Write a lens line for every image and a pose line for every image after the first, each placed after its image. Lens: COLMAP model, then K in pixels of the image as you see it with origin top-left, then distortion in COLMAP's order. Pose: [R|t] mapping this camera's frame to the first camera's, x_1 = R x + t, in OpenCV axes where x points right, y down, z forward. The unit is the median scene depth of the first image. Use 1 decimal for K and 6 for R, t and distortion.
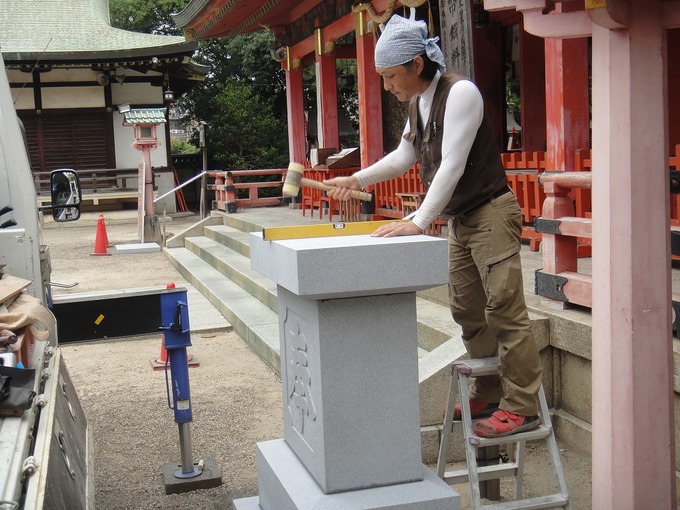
lens RADIAL K [[895.7, 0, 340.0], [0, 895.7, 255.0], [0, 0, 1]] dist [0.007576, -0.068239]
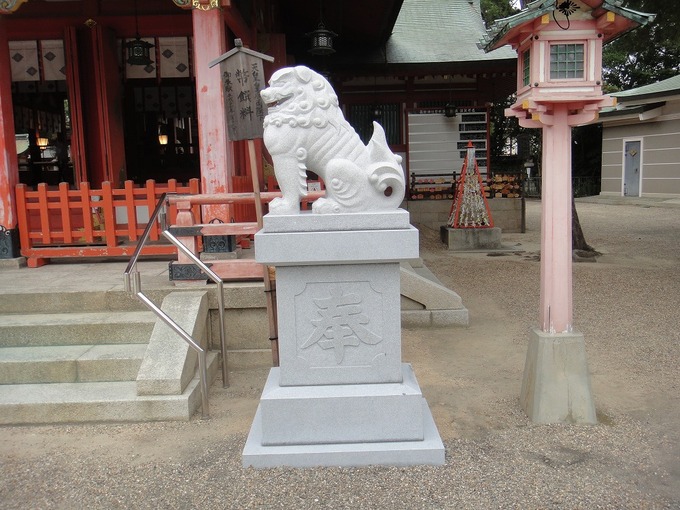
lens RADIAL K [[626.6, 0, 340.0], [0, 626.6, 255.0], [0, 0, 1]] dist [0.003808, -0.008453]
pose [[0.262685, -0.085291, 0.961105, -0.688798], [0.116594, 0.991592, 0.056129, -0.021555], [-0.957811, 0.097315, 0.270420, 0.479323]]
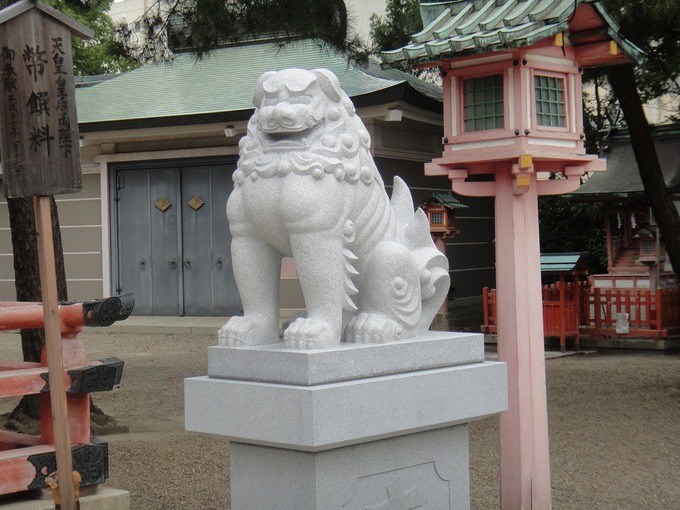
lens RADIAL K [[1263.6, 0, 340.0], [0, 1263.6, 255.0], [0, 0, 1]] dist [0.009703, -0.067328]
pose [[-0.503890, 0.051234, 0.862247, -0.661353], [0.137442, 0.990277, 0.021479, -0.095338], [-0.852763, 0.129332, -0.506032, 1.032237]]
